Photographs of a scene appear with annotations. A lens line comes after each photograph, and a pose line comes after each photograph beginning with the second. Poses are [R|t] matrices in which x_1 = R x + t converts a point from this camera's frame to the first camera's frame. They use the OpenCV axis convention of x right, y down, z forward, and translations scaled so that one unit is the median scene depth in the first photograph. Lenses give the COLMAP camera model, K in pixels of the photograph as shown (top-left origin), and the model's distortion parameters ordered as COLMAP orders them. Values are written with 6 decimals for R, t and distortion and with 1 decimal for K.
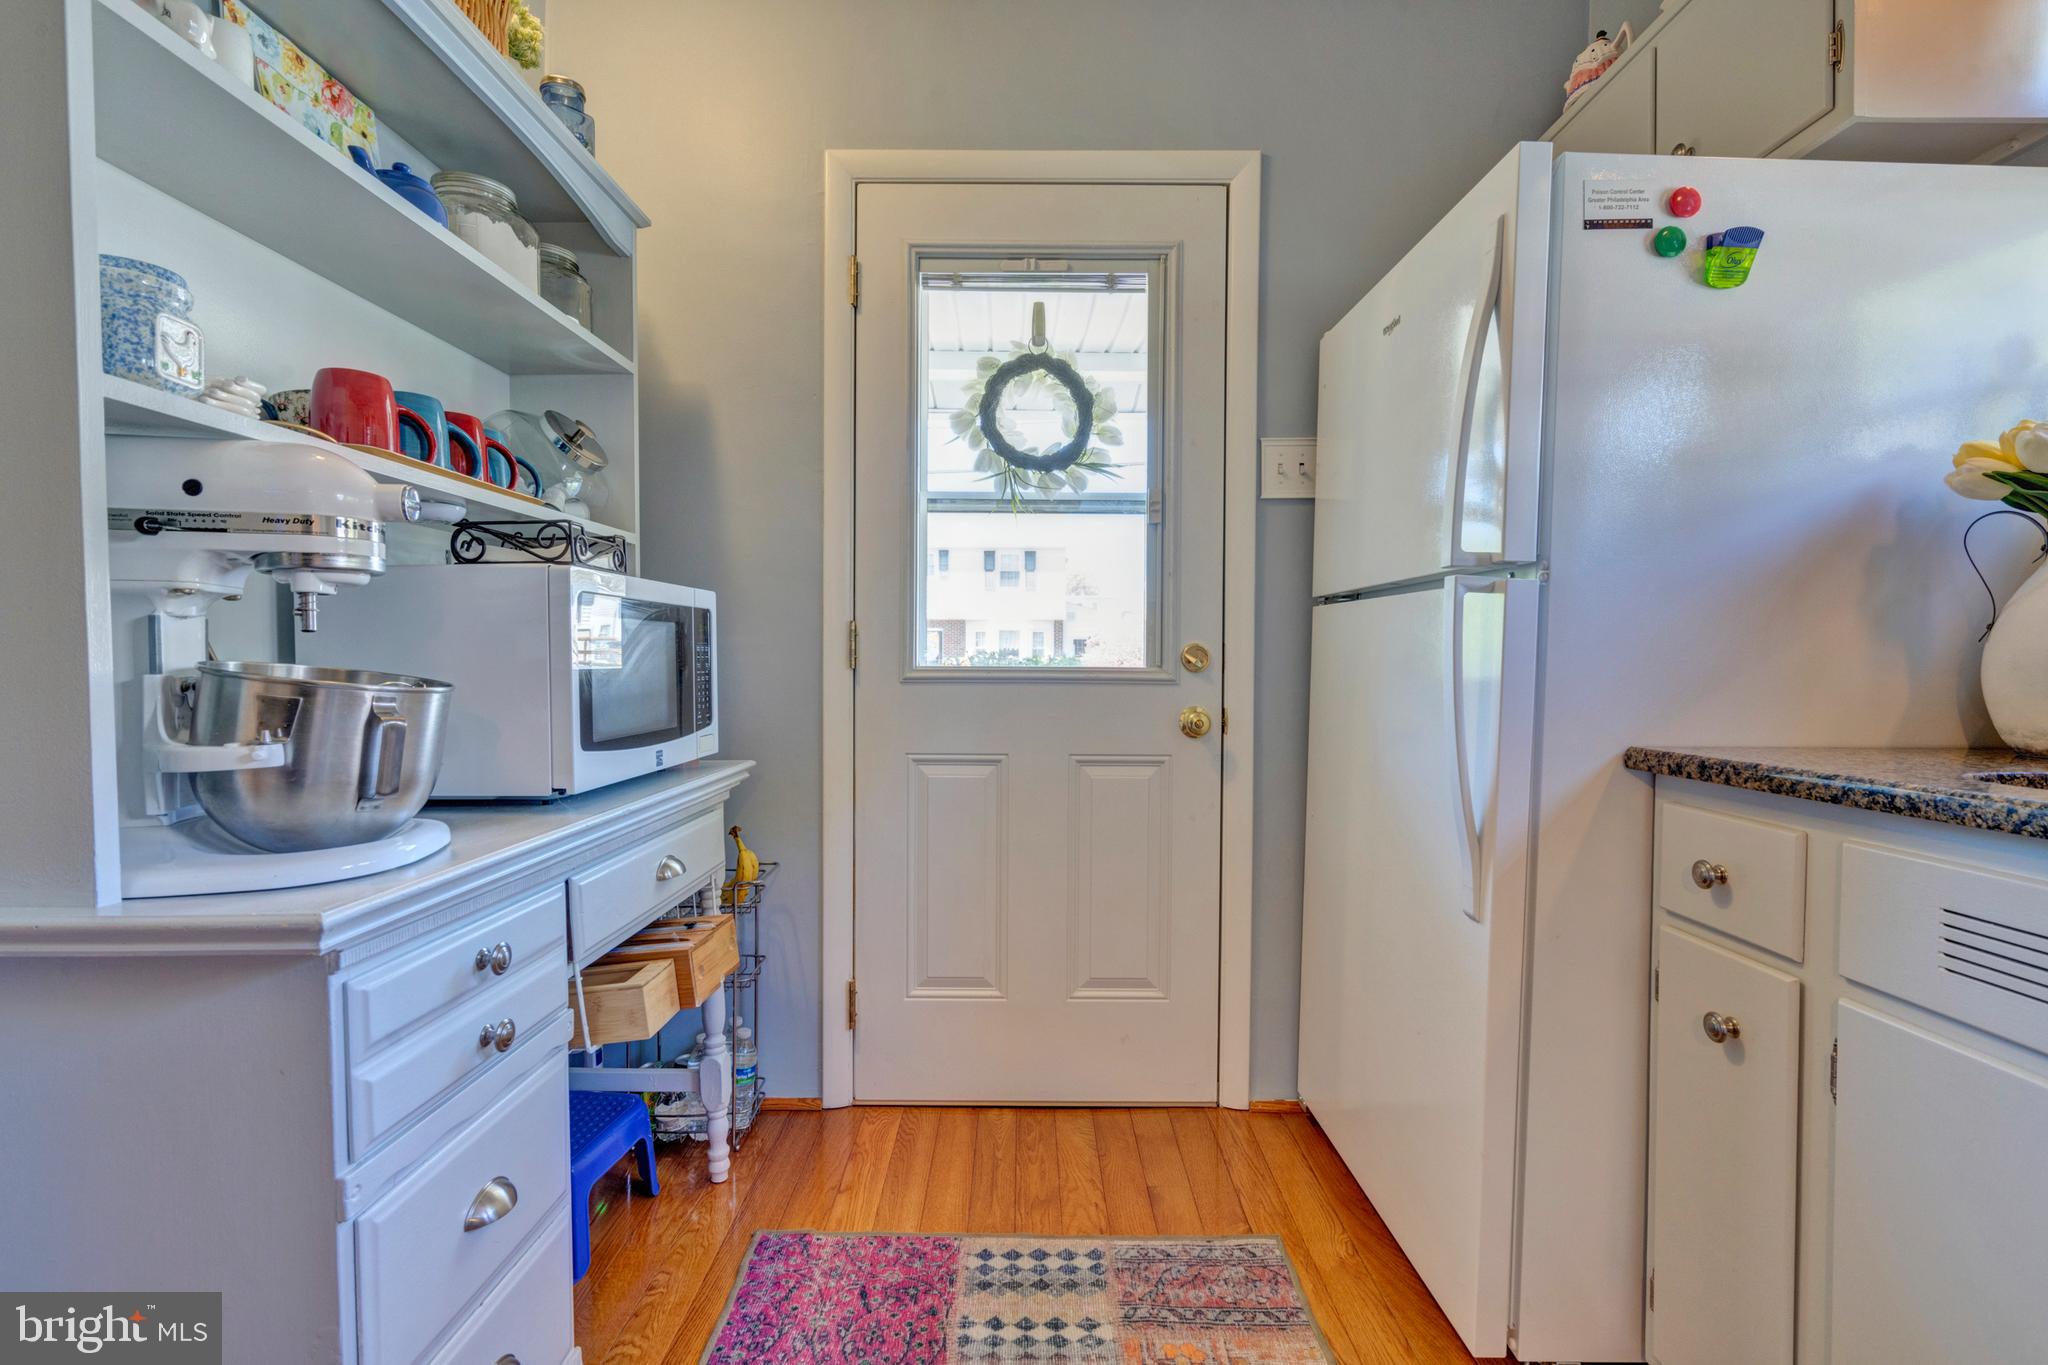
lens RADIAL K [[928.7, 0, 1018.7], [0, 928.7, 682.4], [0, 0, 1]] dist [0.000746, 0.000505]
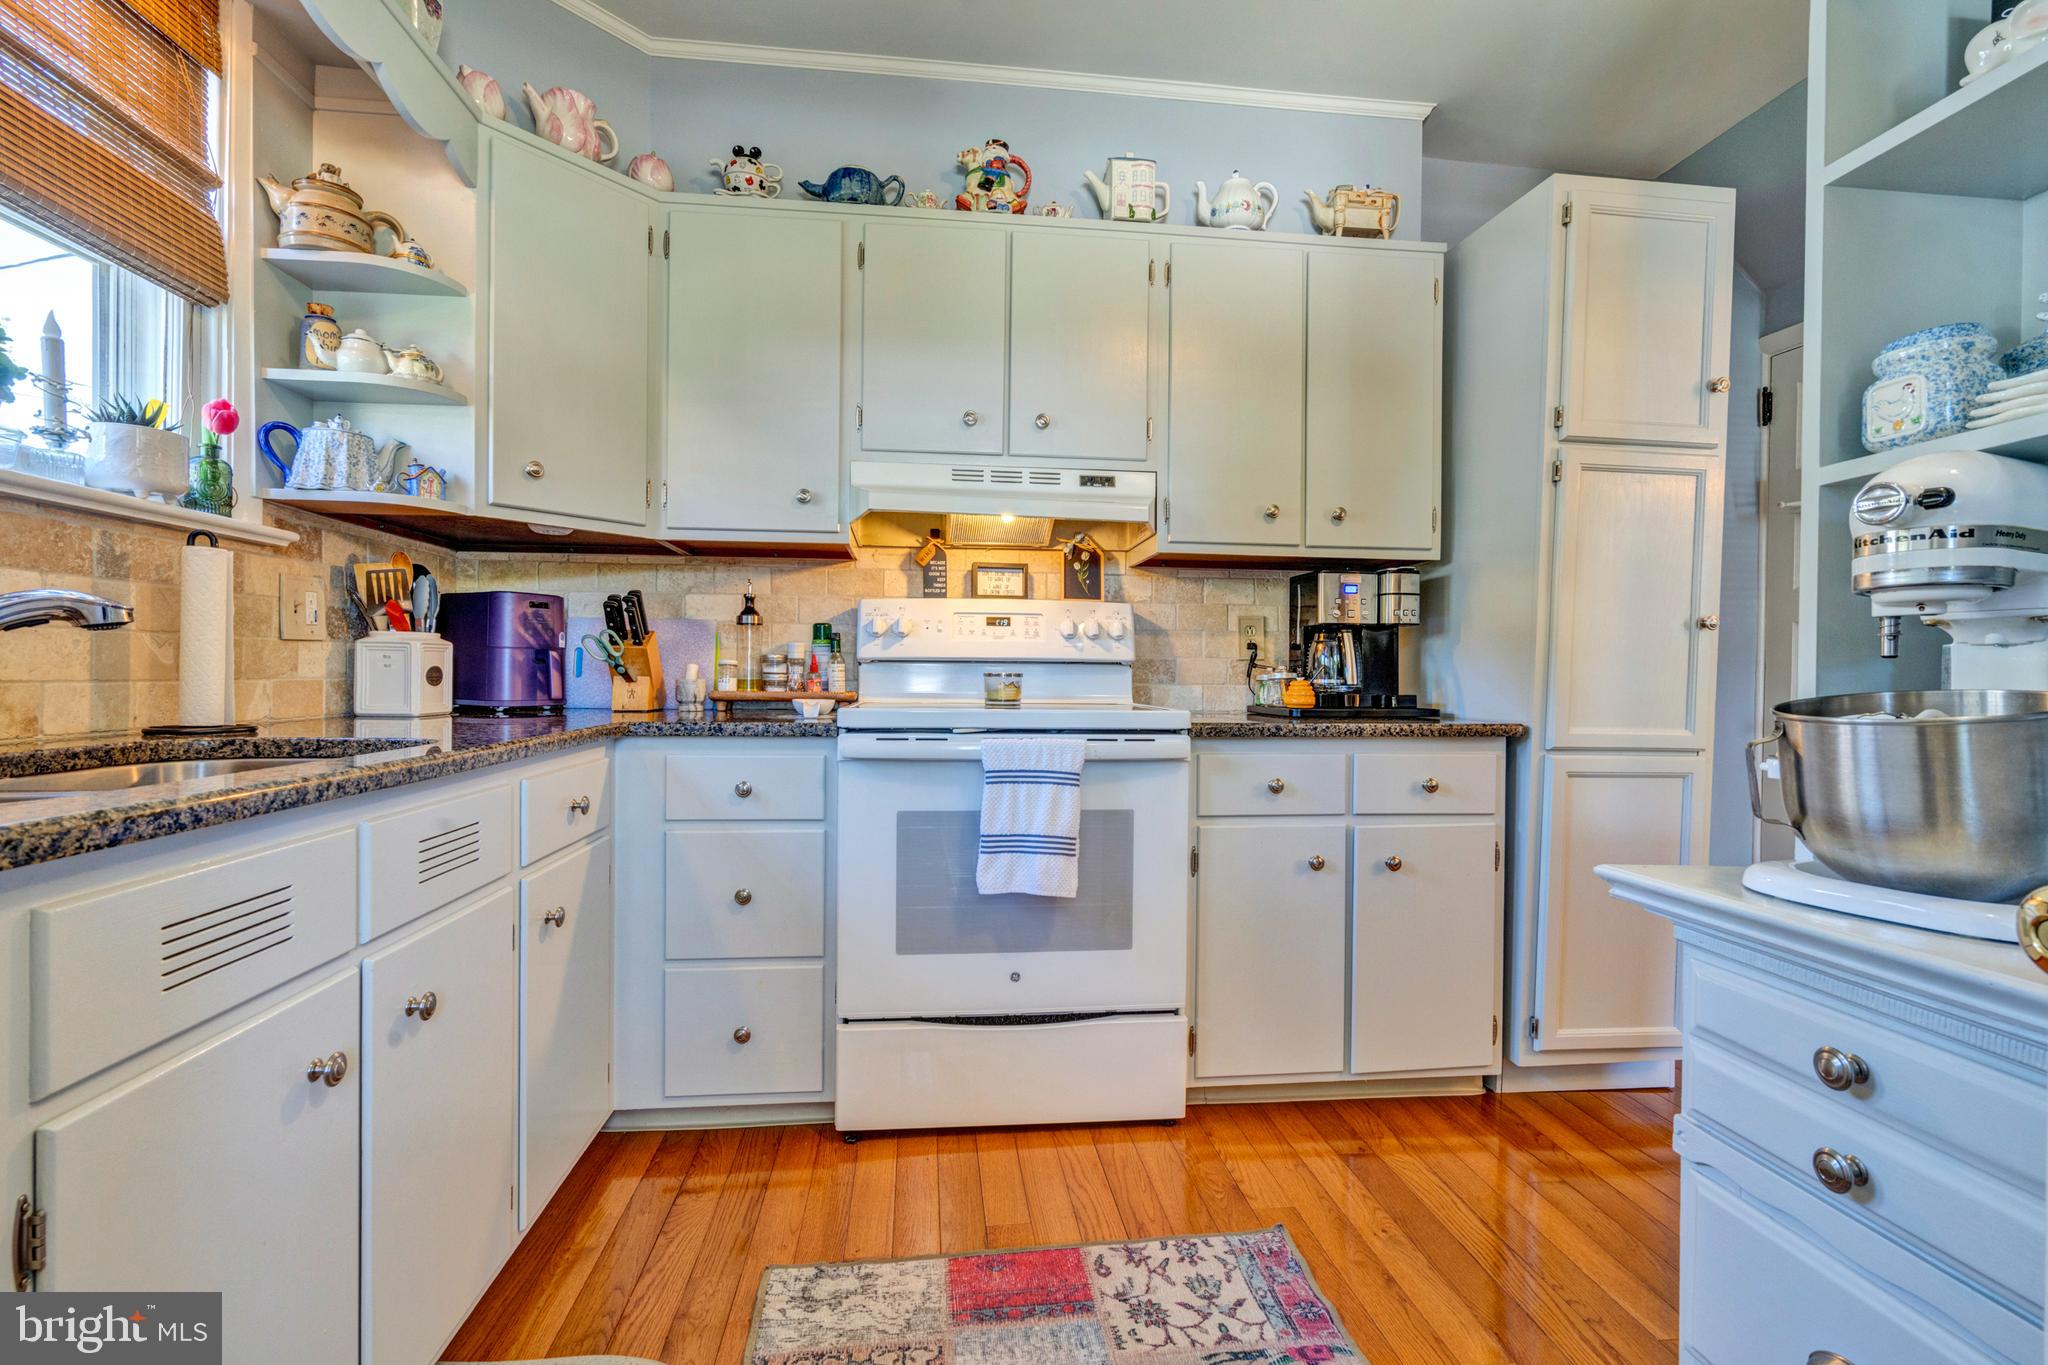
lens RADIAL K [[944.6, 0, 1024.0], [0, 944.6, 682.5], [0, 0, 1]] dist [-0.000349, 0.000020]
pose [[-0.993554, -0.015491, -0.112298, 0.245445], [-0.018393, 0.999522, 0.024854, -0.039068], [0.111859, 0.026759, -0.993364, 1.984558]]
